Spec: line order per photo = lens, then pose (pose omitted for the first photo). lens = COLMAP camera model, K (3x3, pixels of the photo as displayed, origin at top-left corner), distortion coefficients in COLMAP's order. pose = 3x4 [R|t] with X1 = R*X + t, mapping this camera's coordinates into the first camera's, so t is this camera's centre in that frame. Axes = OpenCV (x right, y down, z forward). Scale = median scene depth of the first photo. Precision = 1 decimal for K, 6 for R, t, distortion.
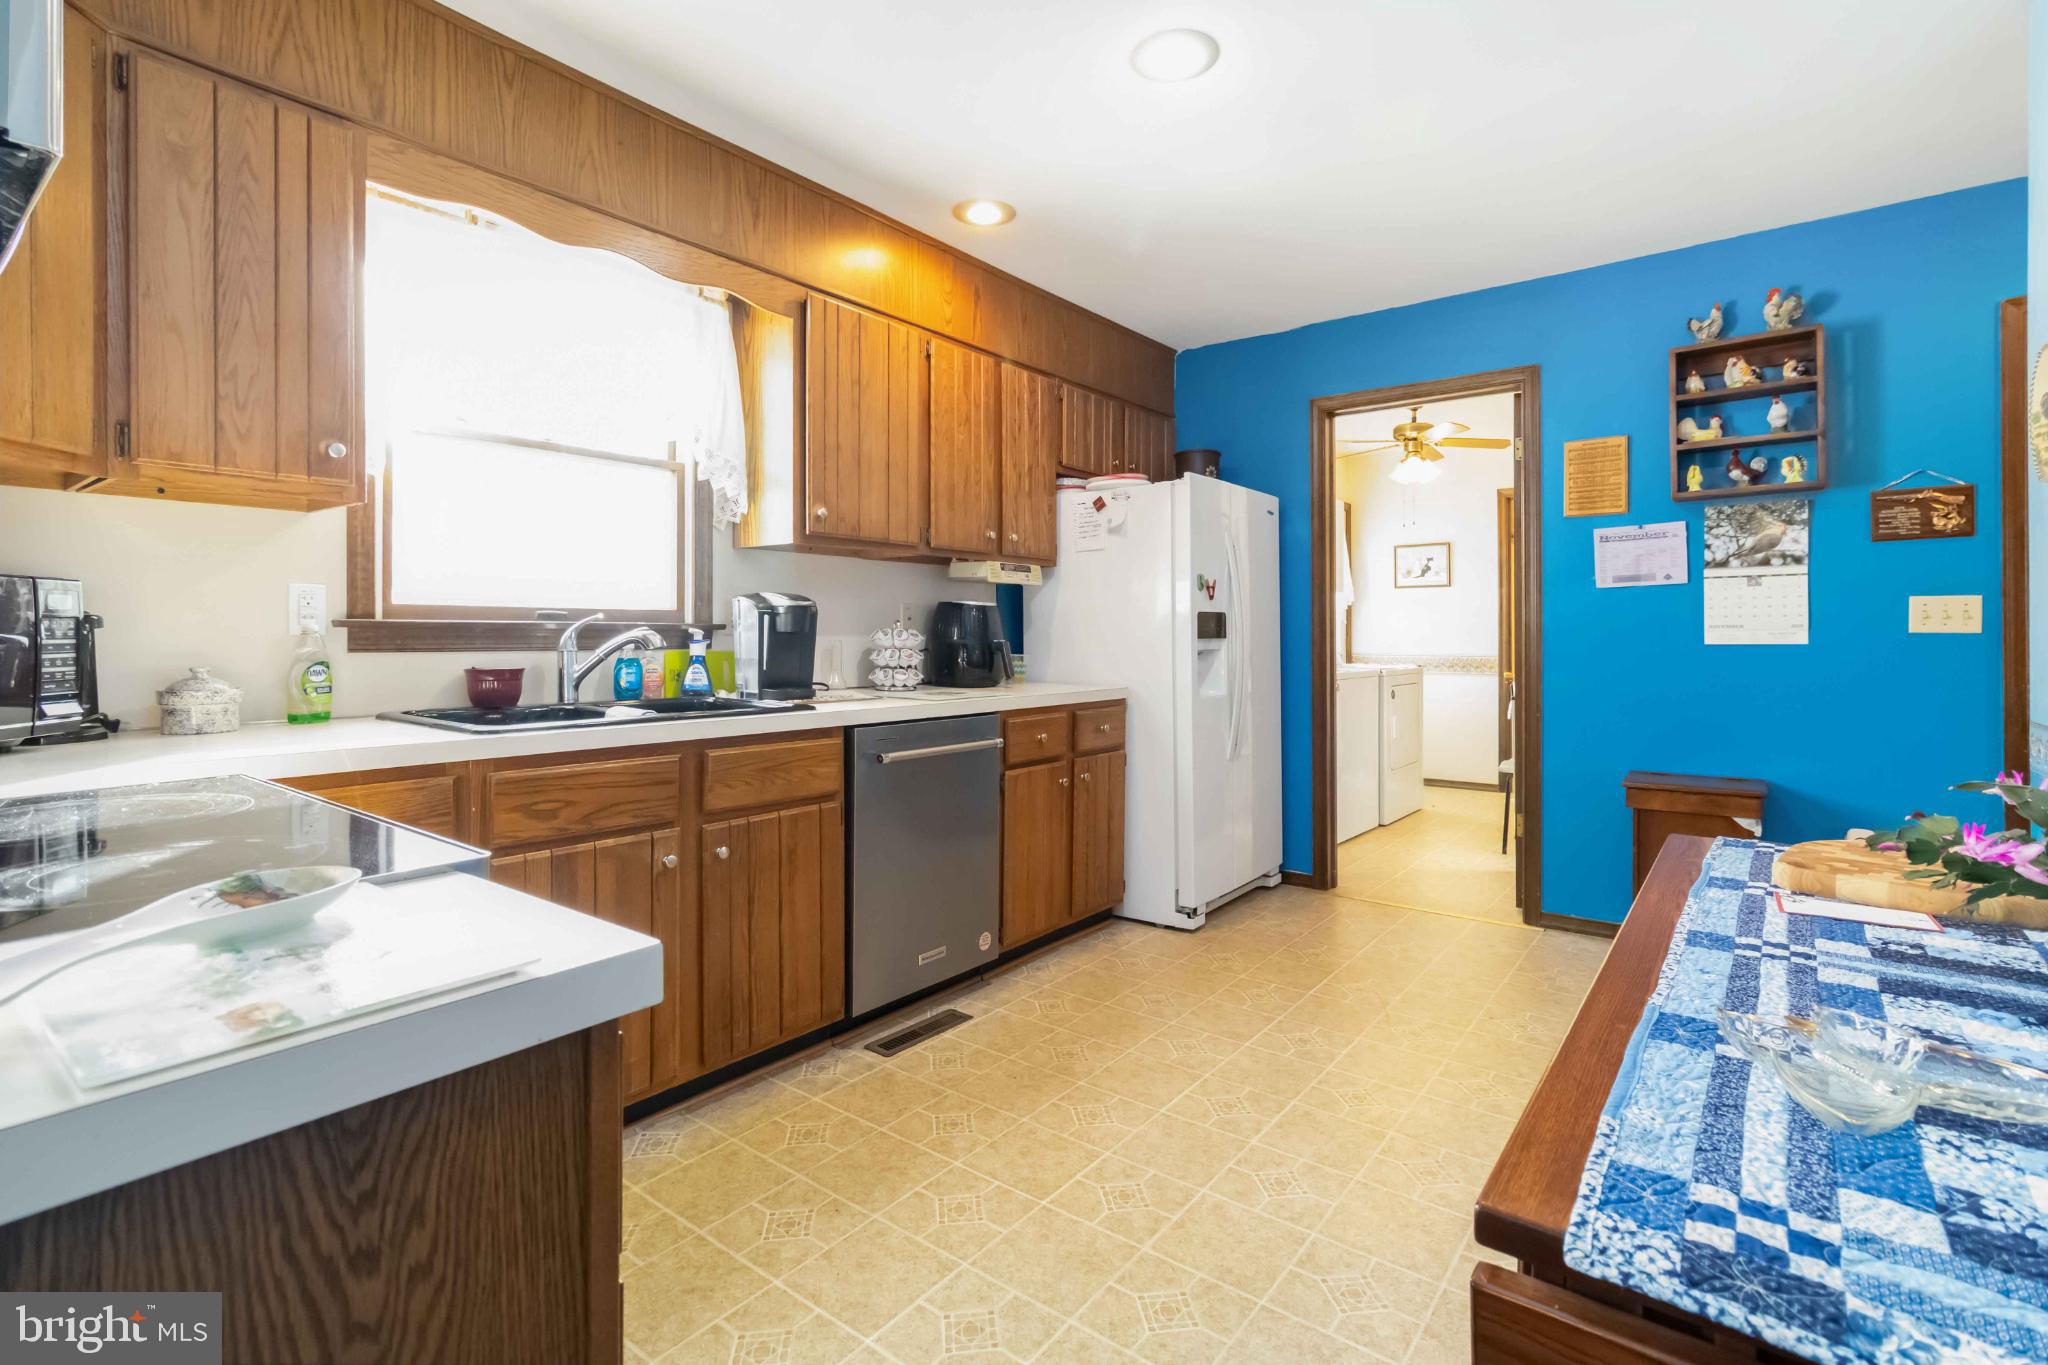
lens RADIAL K [[953.9, 0, 1062.4], [0, 953.9, 635.5], [0, 0, 1]] dist [0.001426, -0.000166]
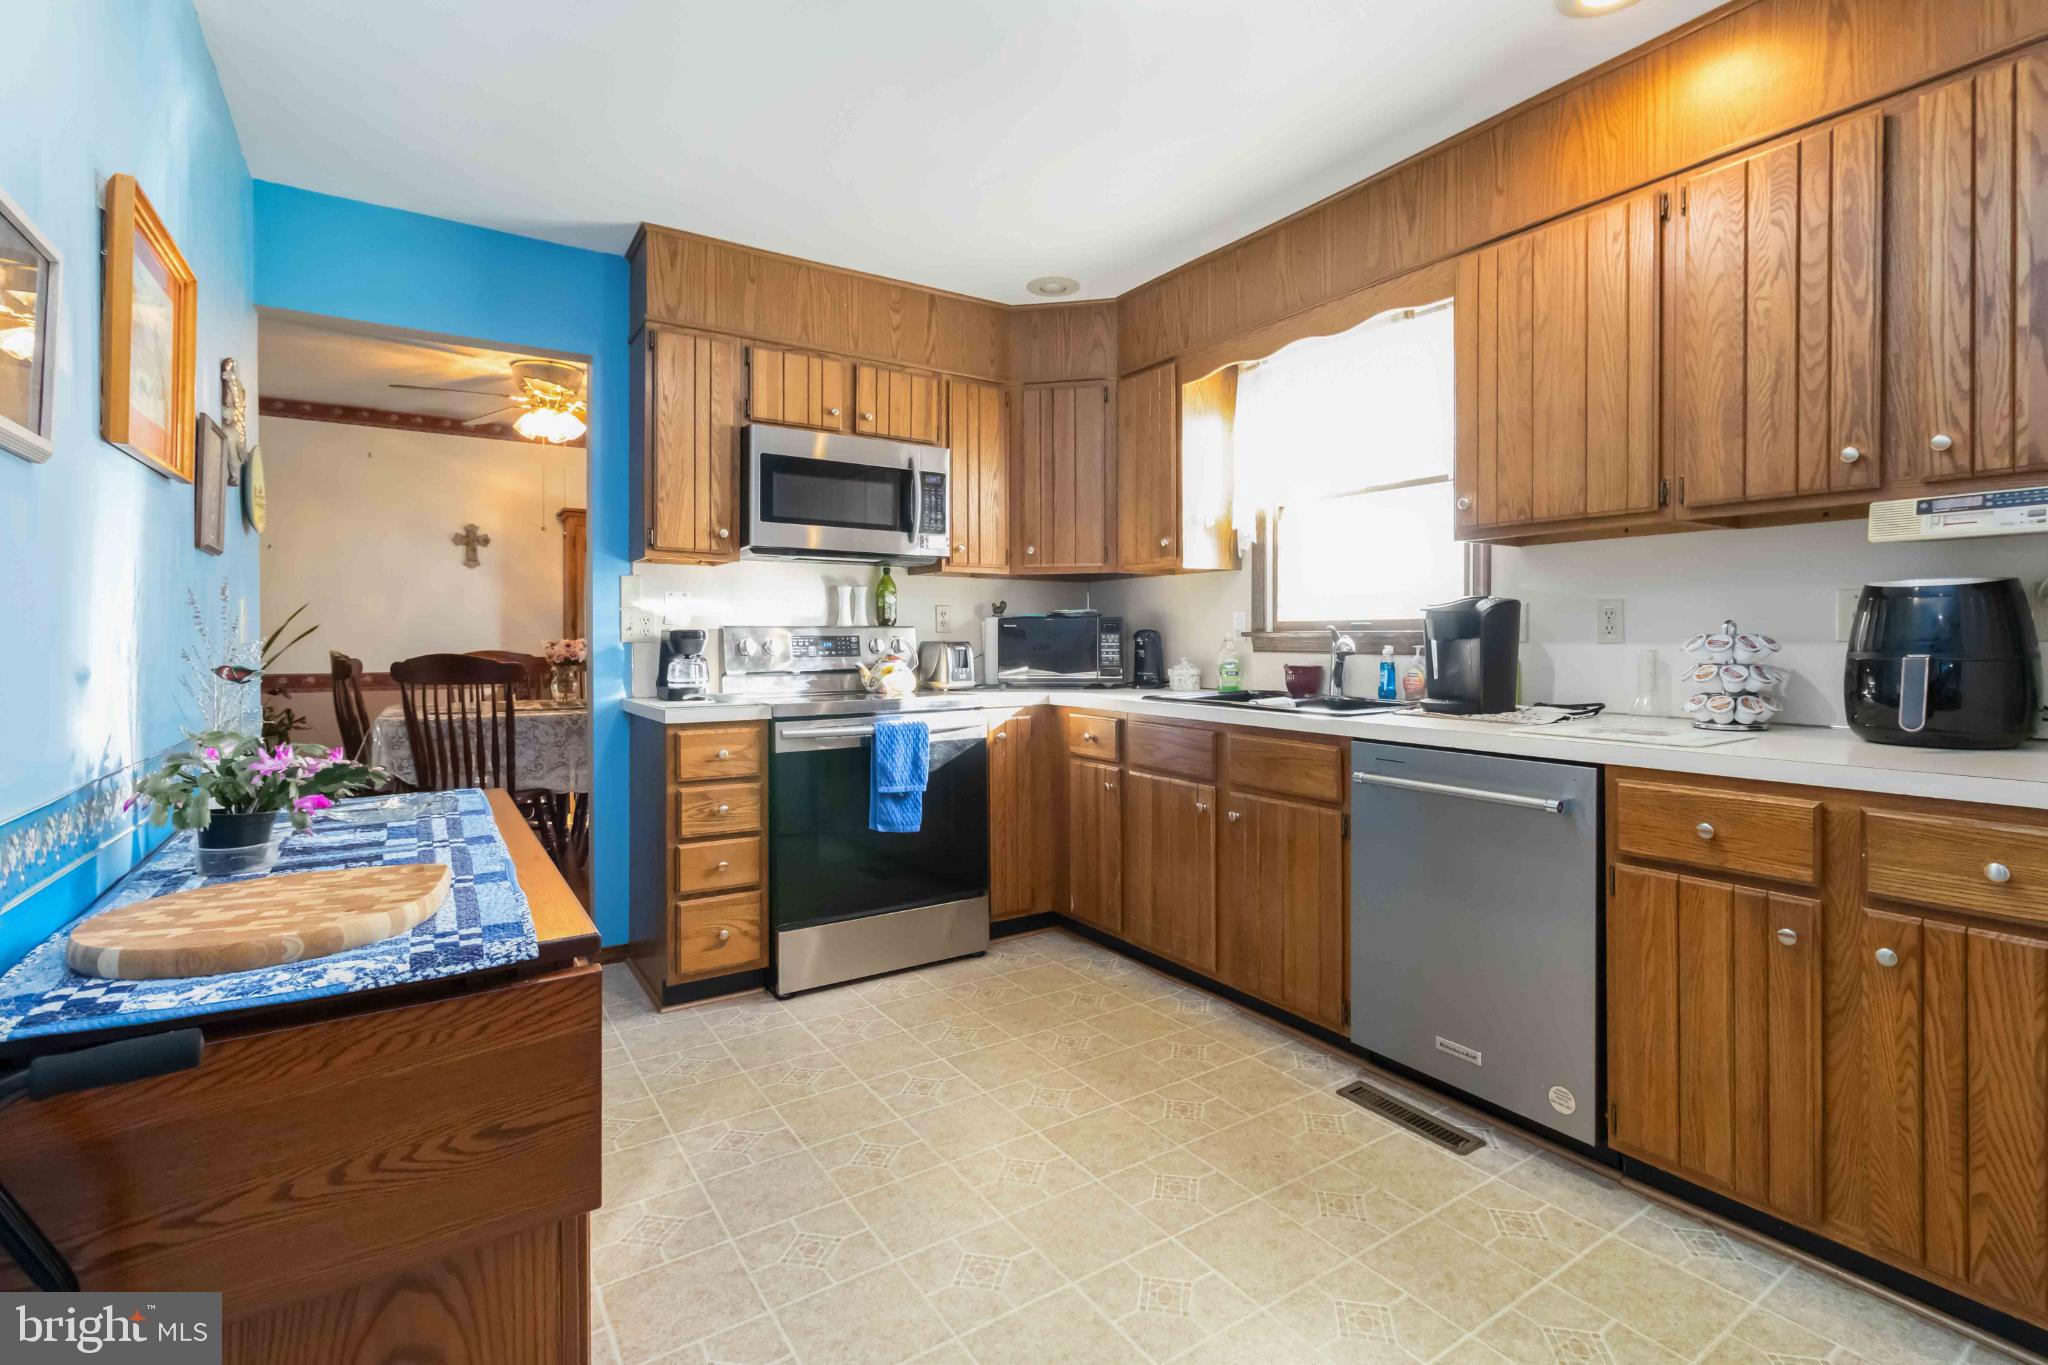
lens RADIAL K [[953.9, 0, 1030.6], [0, 953.9, 642.4], [0, 0, 1]] dist [0.001426, -0.000166]
pose [[-0.347756, 0.006893, -0.937560, 0.812310], [0.003482, 0.999976, 0.006061, -0.008592], [0.937579, -0.001157, -0.347771, 1.060226]]
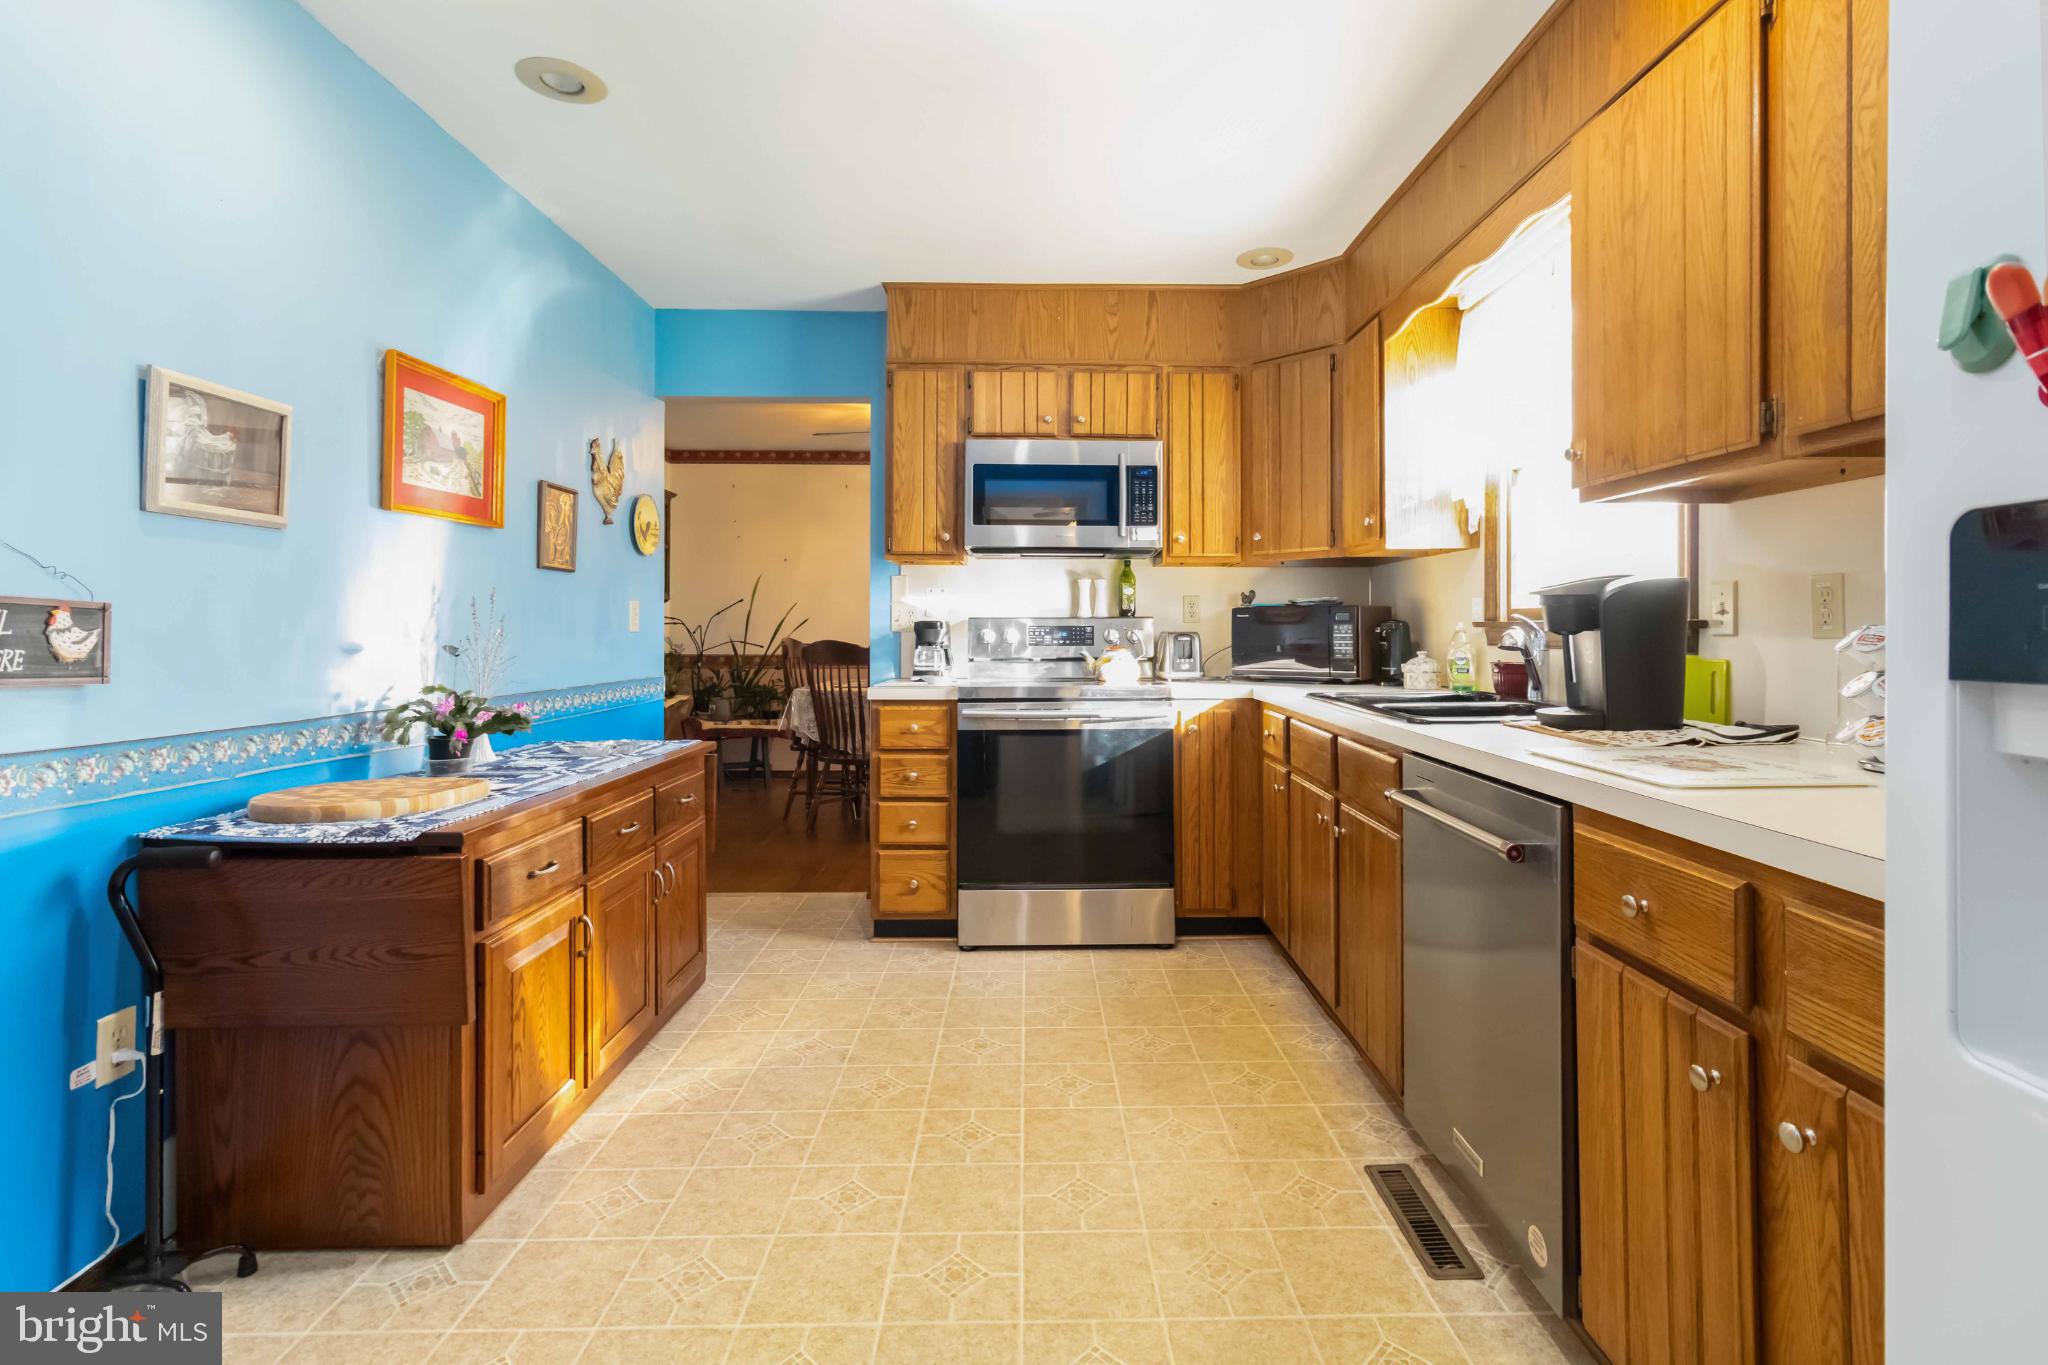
lens RADIAL K [[953.9, 0, 1037.4], [0, 953.9, 623.3], [0, 0, 1]] dist [0.001426, -0.000166]
pose [[-0.799628, -0.001962, -0.600492, 0.520824], [0.001479, 0.999985, -0.005236, -0.007557], [0.600494, -0.005075, -0.799613, 1.495530]]
